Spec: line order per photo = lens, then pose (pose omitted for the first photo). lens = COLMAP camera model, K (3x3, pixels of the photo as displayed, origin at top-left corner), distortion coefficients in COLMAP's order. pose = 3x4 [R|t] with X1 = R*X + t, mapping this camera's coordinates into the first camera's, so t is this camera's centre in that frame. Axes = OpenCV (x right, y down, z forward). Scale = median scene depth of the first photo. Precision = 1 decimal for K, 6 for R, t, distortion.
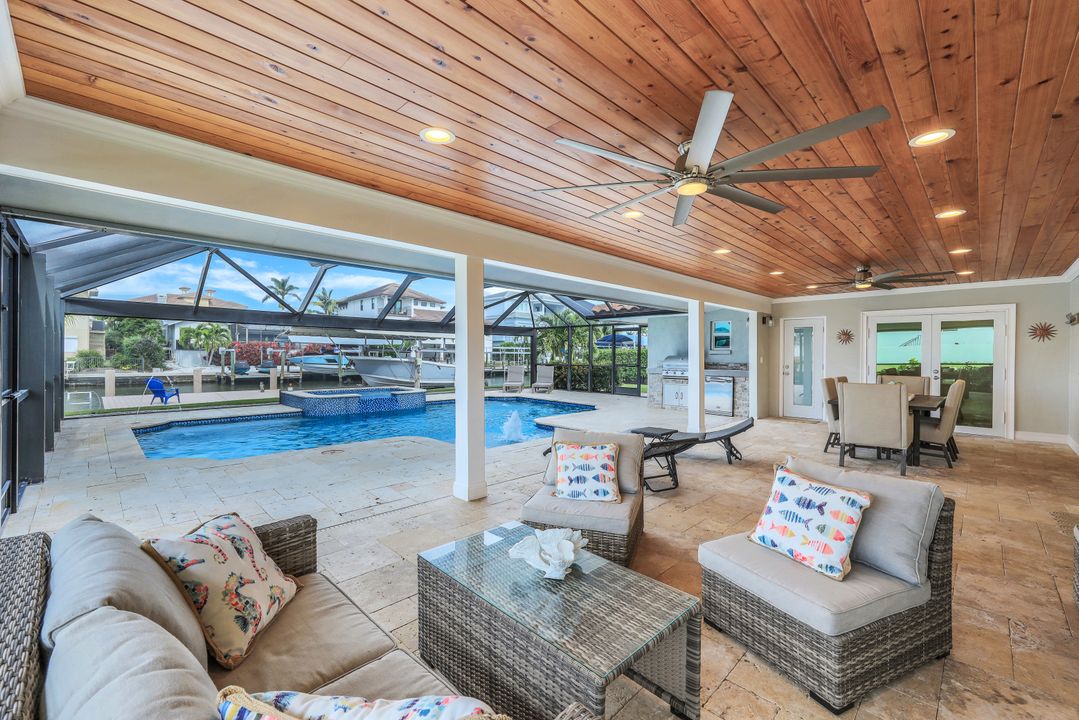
lens RADIAL K [[446.4, 0, 536.9], [0, 446.4, 355.0], [0, 0, 1]] dist [-0.000919, -0.000092]
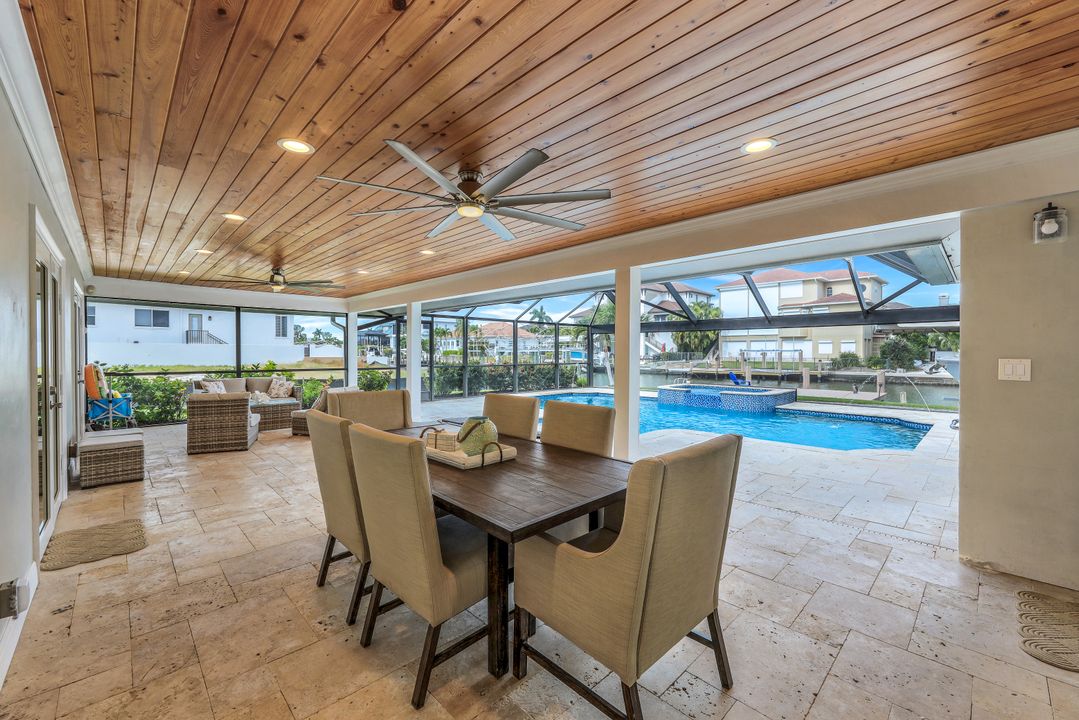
lens RADIAL K [[438.3, 0, 534.8], [0, 438.3, 357.3], [0, 0, 1]] dist [-0.000896, 0.000059]
pose [[-0.025051, 0.002571, -0.999683, 0.201611], [-0.001191, 0.999996, 0.002602, 0.001078], [0.999685, 0.001256, -0.025048, 0.180698]]
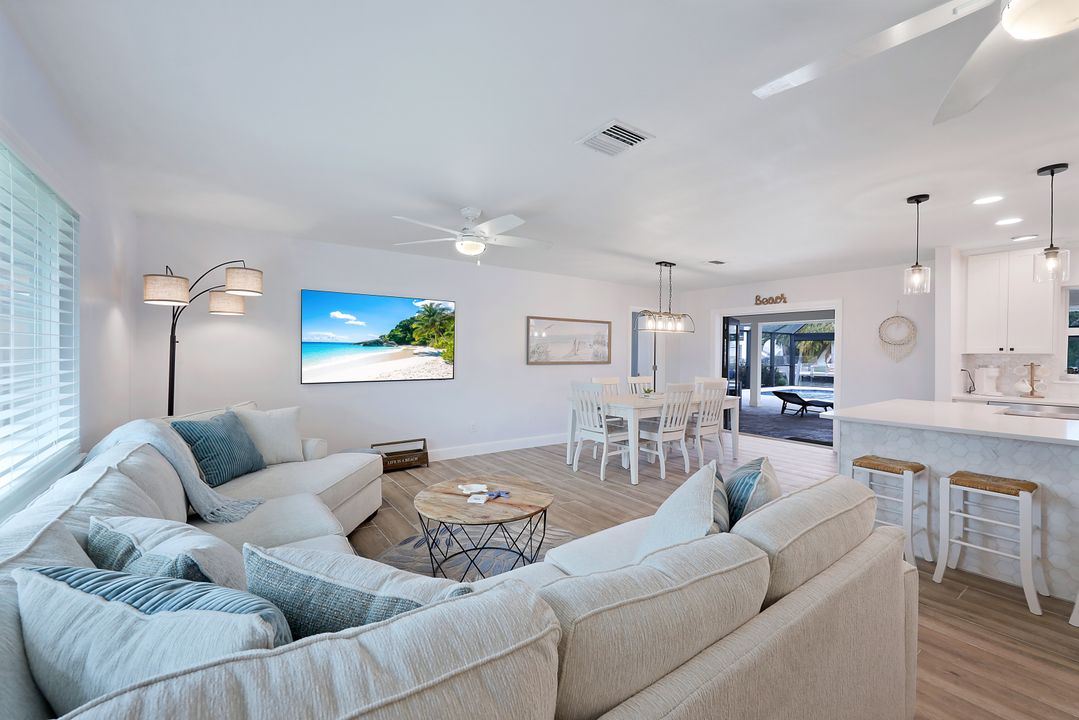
lens RADIAL K [[435.5, 0, 534.8], [0, 435.5, 356.9], [0, 0, 1]] dist [-0.002104, 0.000784]
pose [[-0.166500, -0.002251, -0.986039, 0.321845], [-0.011522, 0.999934, -0.000337, 0.002161], [0.985974, 0.011305, -0.166515, 0.009598]]
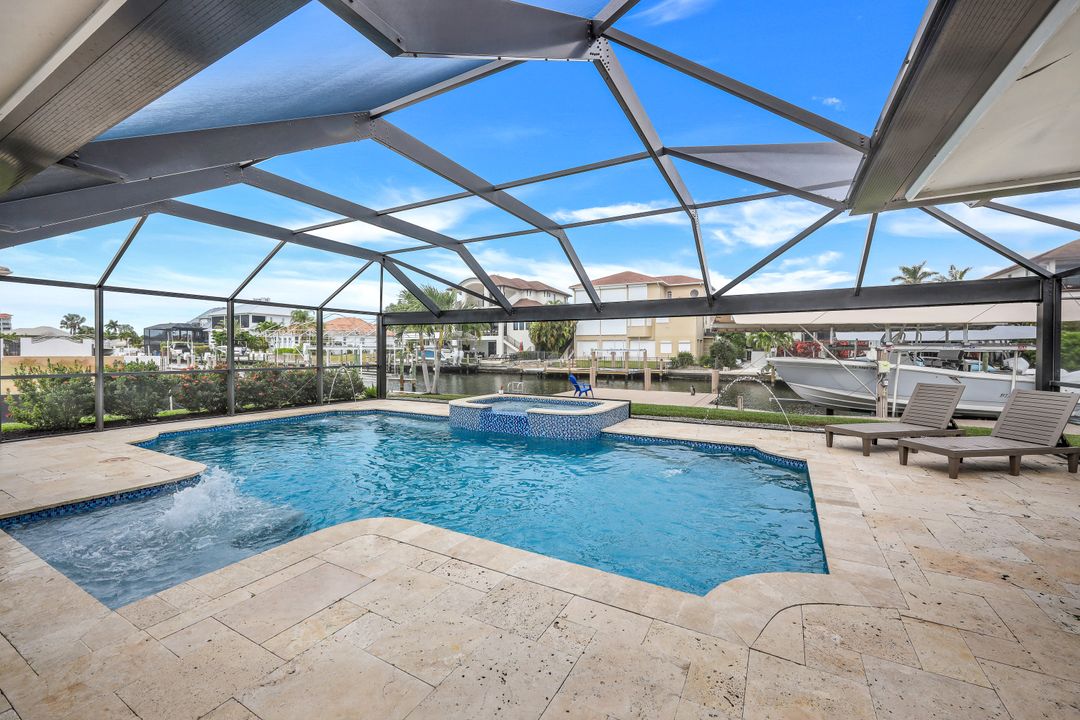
lens RADIAL K [[438.7, 0, 536.1], [0, 438.7, 355.5], [0, 0, 1]] dist [-0.000896, 0.000059]
pose [[0.268671, 0.001247, -0.963231, 0.096401], [-0.002246, 0.999997, 0.000669, 0.000265], [0.963229, 0.001983, 0.268673, 0.247800]]
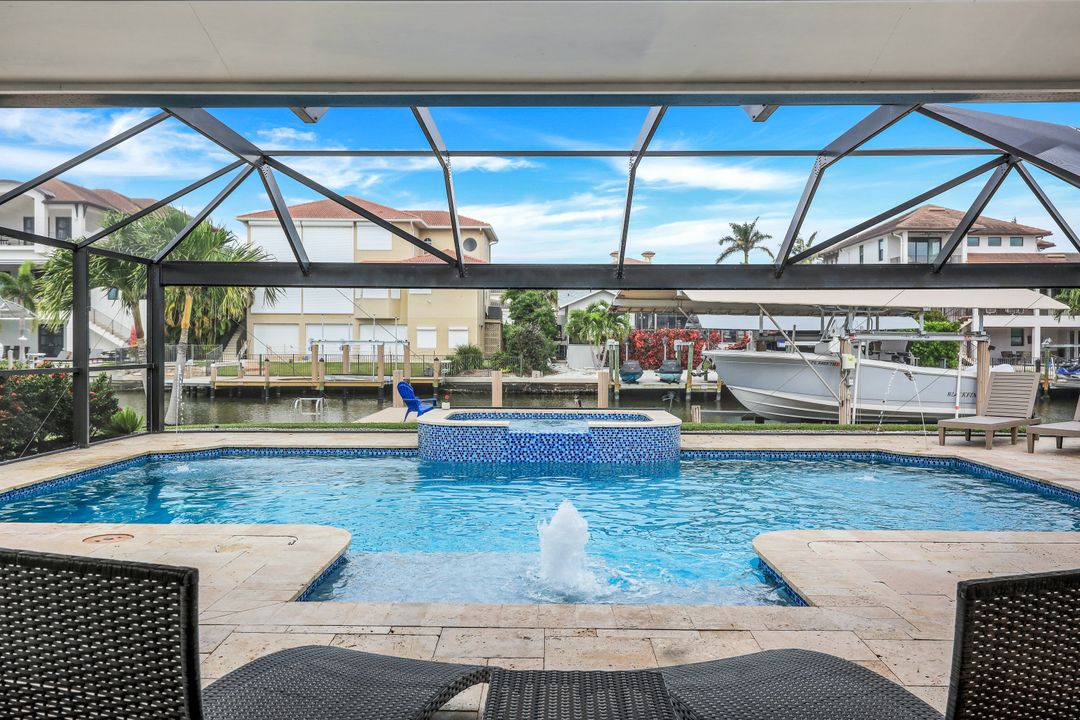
lens RADIAL K [[838.6, 0, 537.5], [0, 838.6, 353.6], [0, 0, 1]] dist [-0.007065, 0.010016]
pose [[0.695778, -0.001192, -0.718256, 0.073647], [0.000747, 0.999999, -0.000936, 0.004242], [0.718257, 0.000115, 0.695778, 0.114063]]
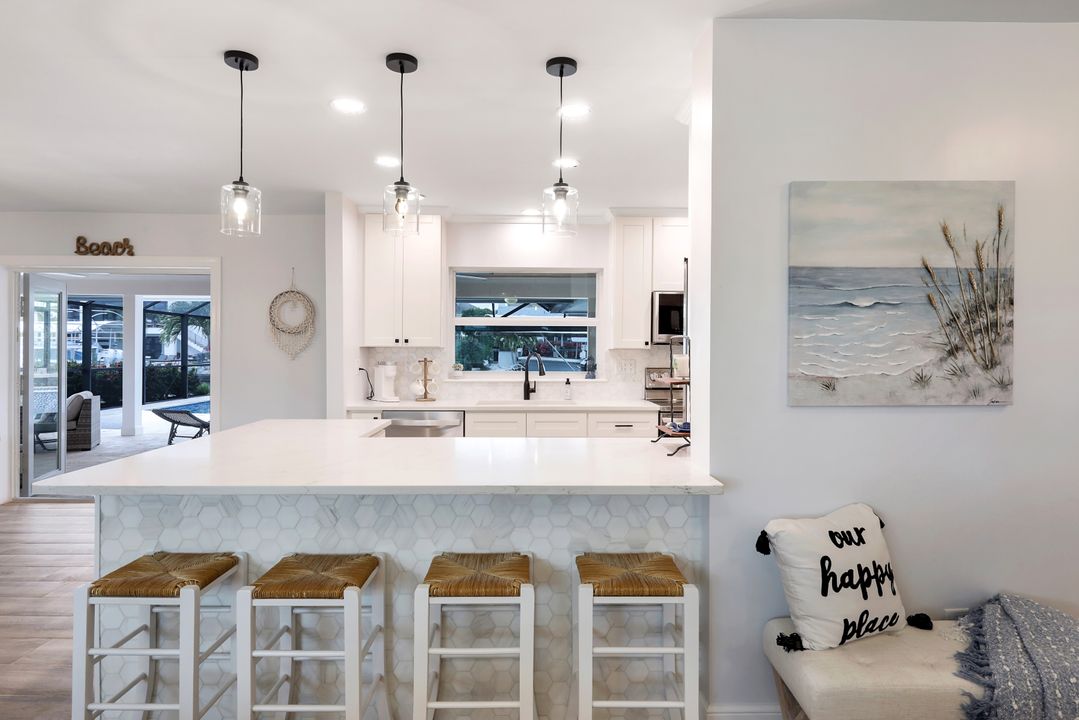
lens RADIAL K [[624.0, 0, 533.4], [0, 624.0, 359.1], [0, 0, 1]] dist [0.003065, 0.000013]
pose [[0.715185, 0.003525, -0.698926, 0.294068], [-0.001169, 0.999992, 0.003847, 0.001836], [0.698934, -0.001934, 0.715184, 0.043397]]
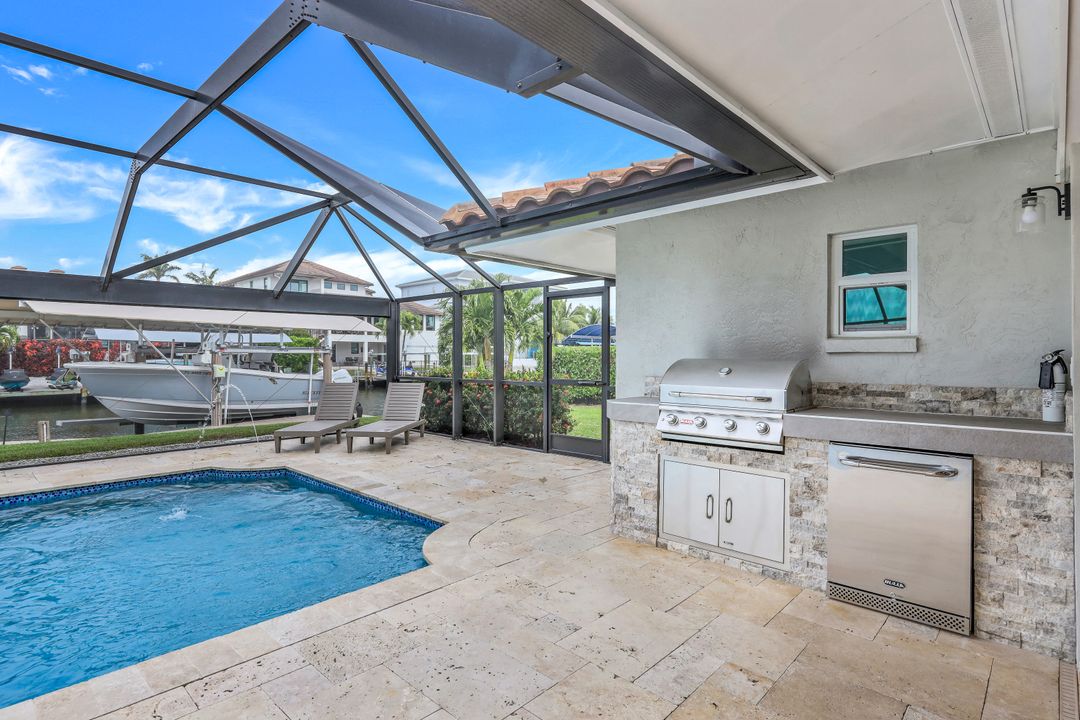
lens RADIAL K [[552.4, 0, 536.6], [0, 552.4, 359.2], [0, 0, 1]] dist [0.001820, -0.000468]
pose [[0.999430, -0.007848, 0.032841, 0.057184], [0.007657, 0.999953, 0.005947, -0.000423], [-0.032886, -0.005692, 0.999443, 0.193720]]
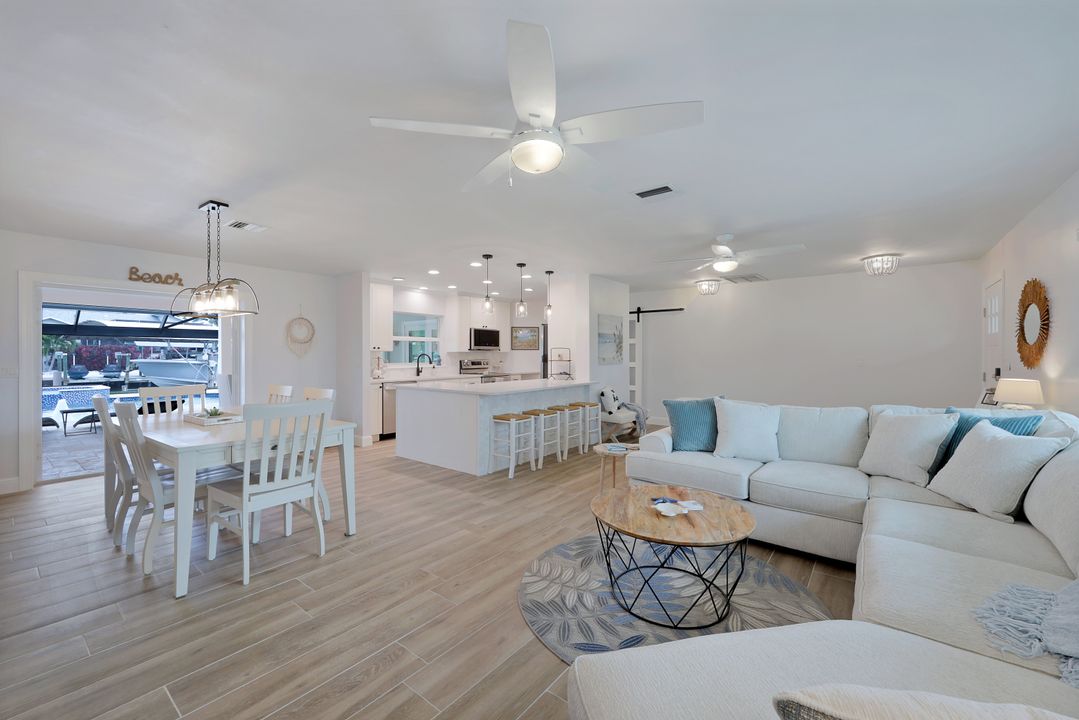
lens RADIAL K [[435.5, 0, 537.1], [0, 435.5, 356.9], [0, 0, 1]] dist [-0.002104, 0.000784]
pose [[0.992122, -0.010976, 0.124794, 0.222977], [0.010675, 0.999938, 0.003080, 0.002437], [-0.124820, -0.001723, 0.992178, -0.073013]]
